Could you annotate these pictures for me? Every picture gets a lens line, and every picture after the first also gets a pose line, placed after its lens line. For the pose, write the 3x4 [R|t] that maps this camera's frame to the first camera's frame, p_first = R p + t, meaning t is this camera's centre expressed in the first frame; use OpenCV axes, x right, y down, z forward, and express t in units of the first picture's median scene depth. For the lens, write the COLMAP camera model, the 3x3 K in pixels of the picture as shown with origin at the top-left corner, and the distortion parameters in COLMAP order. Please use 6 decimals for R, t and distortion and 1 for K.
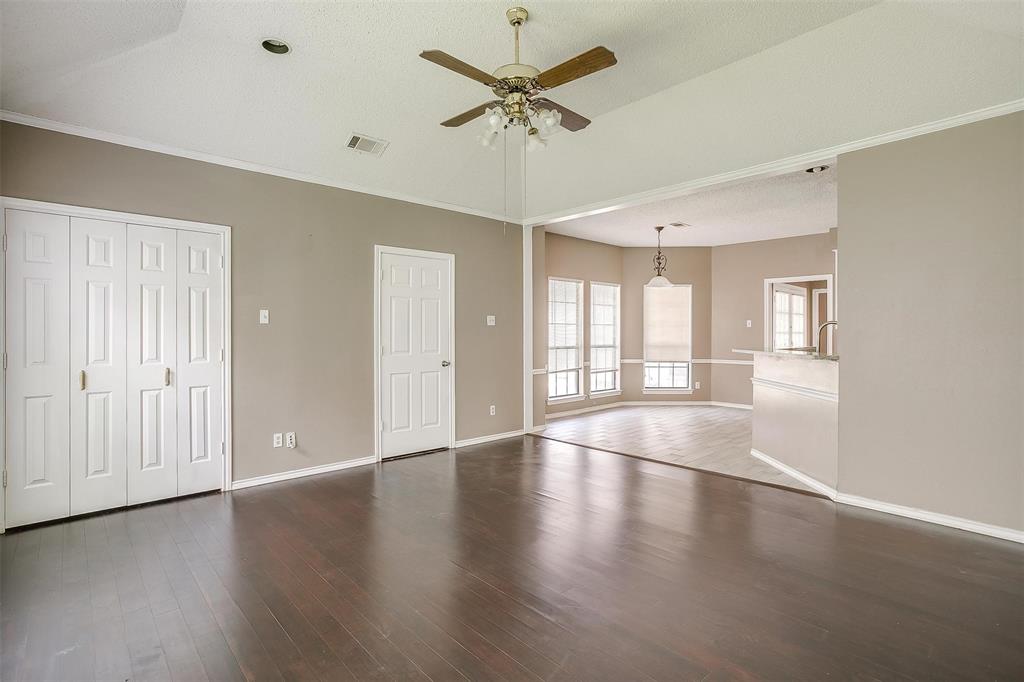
lens RADIAL K [[497.2, 0, 516.4], [0, 497.2, 333.4], [0, 0, 1]] dist [-0.026063, 0.007171]
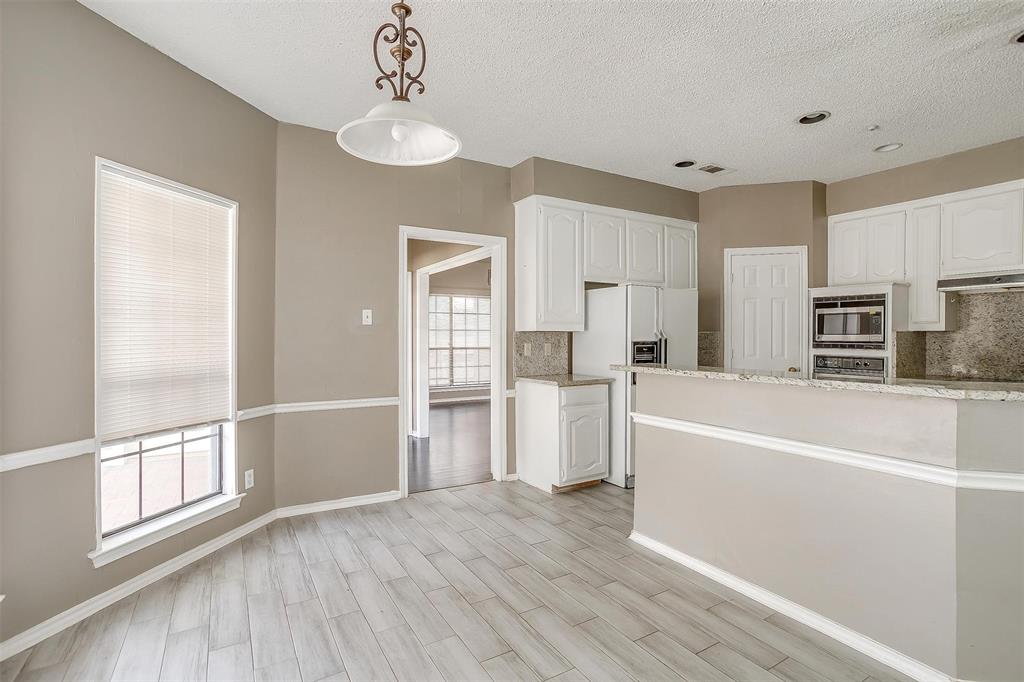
lens RADIAL K [[497.2, 0, 512.9], [0, 497.2, 344.7], [0, 0, 1]] dist [-0.026063, 0.007171]
pose [[0.214507, -0.014591, 0.976613, 0.077425], [0.004258, 0.999893, 0.014003, 0.000101], [-0.976713, 0.001155, 0.214547, 1.152329]]
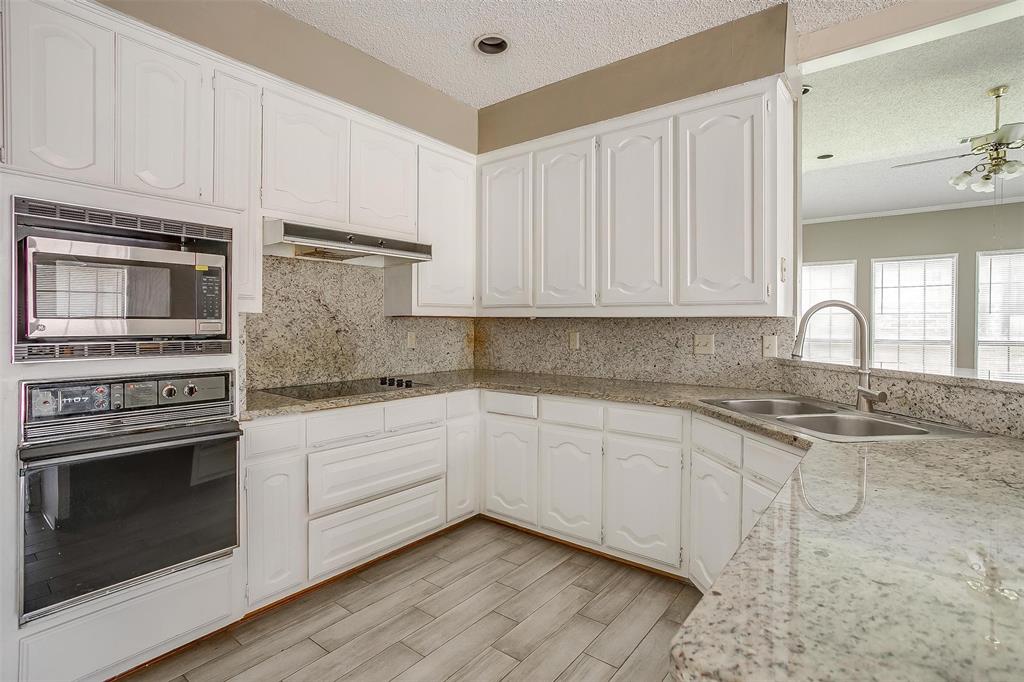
lens RADIAL K [[497.2, 0, 501.9], [0, 497.2, 327.8], [0, 0, 1]] dist [-0.026063, 0.007171]
pose [[-0.989037, -0.001186, -0.147664, 0.811584], [-0.003234, 0.999902, 0.013631, -0.001879], [0.147633, 0.013959, -0.988944, 1.122343]]
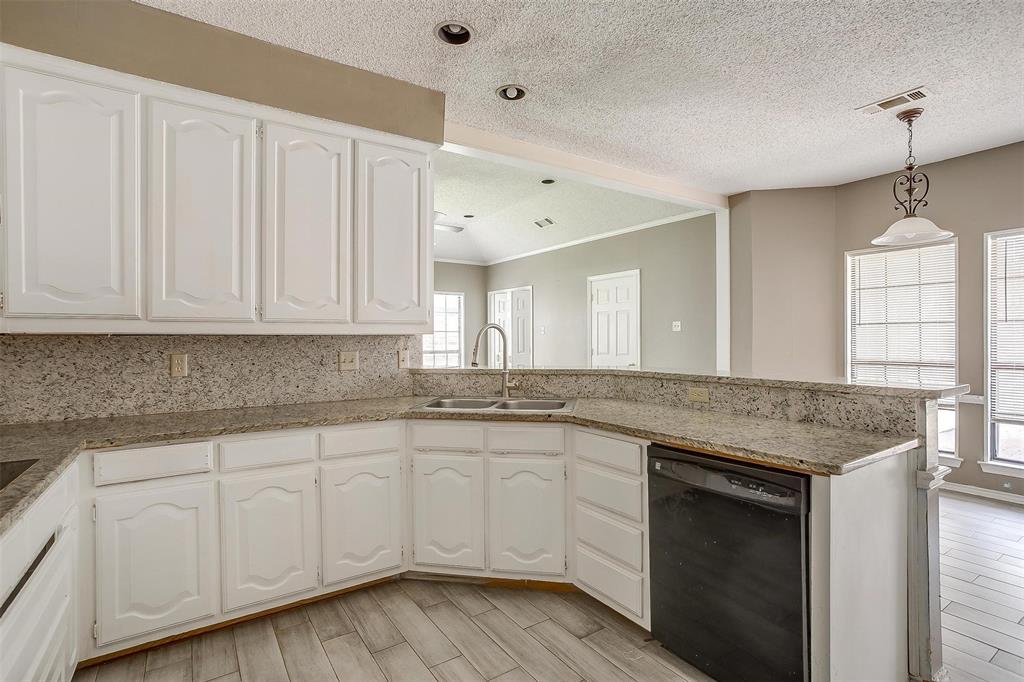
lens RADIAL K [[497.2, 0, 514.2], [0, 497.2, 339.8], [0, 0, 1]] dist [-0.026063, 0.007171]
pose [[-0.157537, 0.002471, -0.987510, 1.038972], [0.002042, 0.999996, 0.002177, -0.002065], [0.987511, -0.001674, -0.157541, 0.904565]]
